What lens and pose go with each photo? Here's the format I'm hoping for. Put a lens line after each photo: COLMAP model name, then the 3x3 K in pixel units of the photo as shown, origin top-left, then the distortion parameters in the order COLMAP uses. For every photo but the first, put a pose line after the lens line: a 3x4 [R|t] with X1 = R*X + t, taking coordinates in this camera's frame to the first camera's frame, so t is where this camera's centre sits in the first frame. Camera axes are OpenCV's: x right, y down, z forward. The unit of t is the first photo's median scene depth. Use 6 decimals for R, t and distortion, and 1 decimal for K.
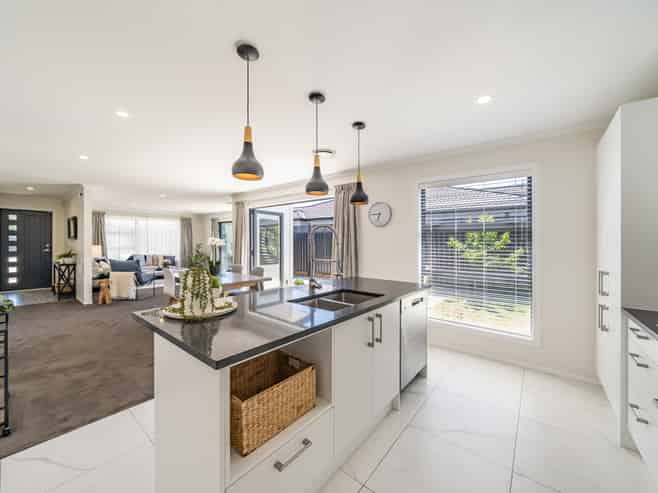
lens RADIAL K [[256.2, 0, 339.2], [0, 256.2, 263.1], [0, 0, 1]] dist [-0.000626, -0.000033]
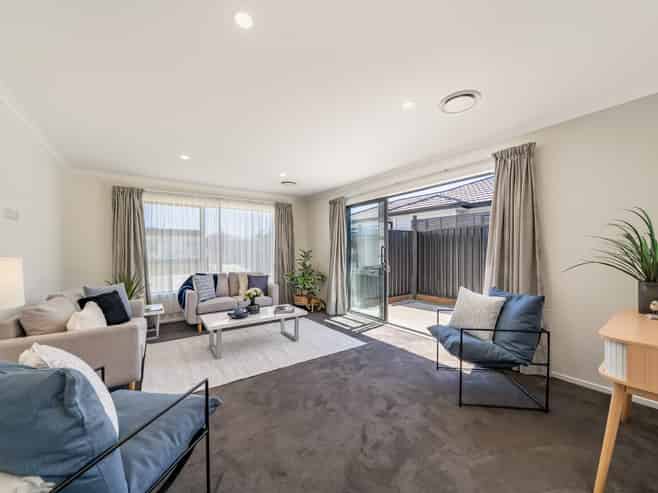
lens RADIAL K [[256.4, 0, 329.2], [0, 256.4, 255.7], [0, 0, 1]] dist [0.000241, 0.000003]
pose [[0.962170, -0.016182, -0.271967, -0.364561], [0.004076, 0.998978, -0.045017, -0.041199], [0.272418, 0.042206, 0.961253, 0.517635]]
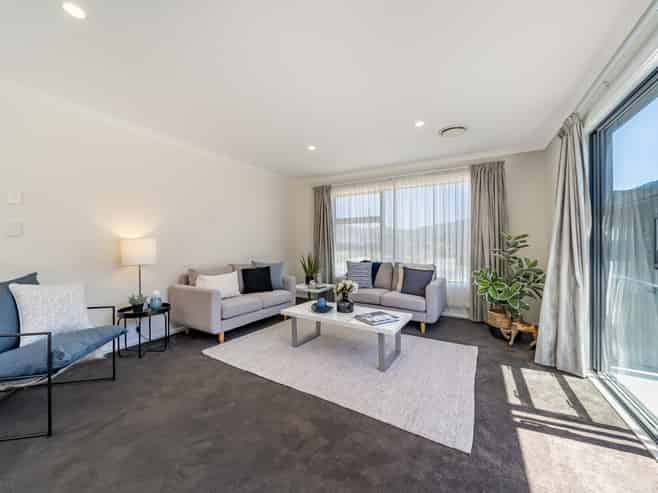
lens RADIAL K [[256.0, 0, 329.0], [0, 256.0, 242.5], [0, 0, 1]] dist [0.000217, 0.000091]
pose [[0.139789, -0.022561, -0.989924, -0.285637], [-0.059306, 0.997755, -0.031114, -0.044005], [0.988404, 0.063058, 0.138137, 0.752416]]
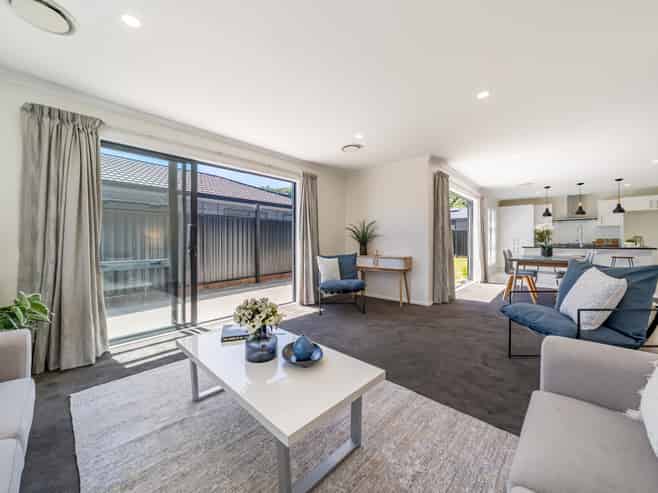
lens RADIAL K [[256.0, 0, 329.0], [0, 256.0, 242.5], [0, 0, 1]] dist [0.000217, 0.000091]
pose [[0.098471, -0.031705, 0.994635, -0.690899], [0.060870, 0.997813, 0.025780, -0.050993], [-0.993277, 0.058005, 0.100185, 0.746923]]
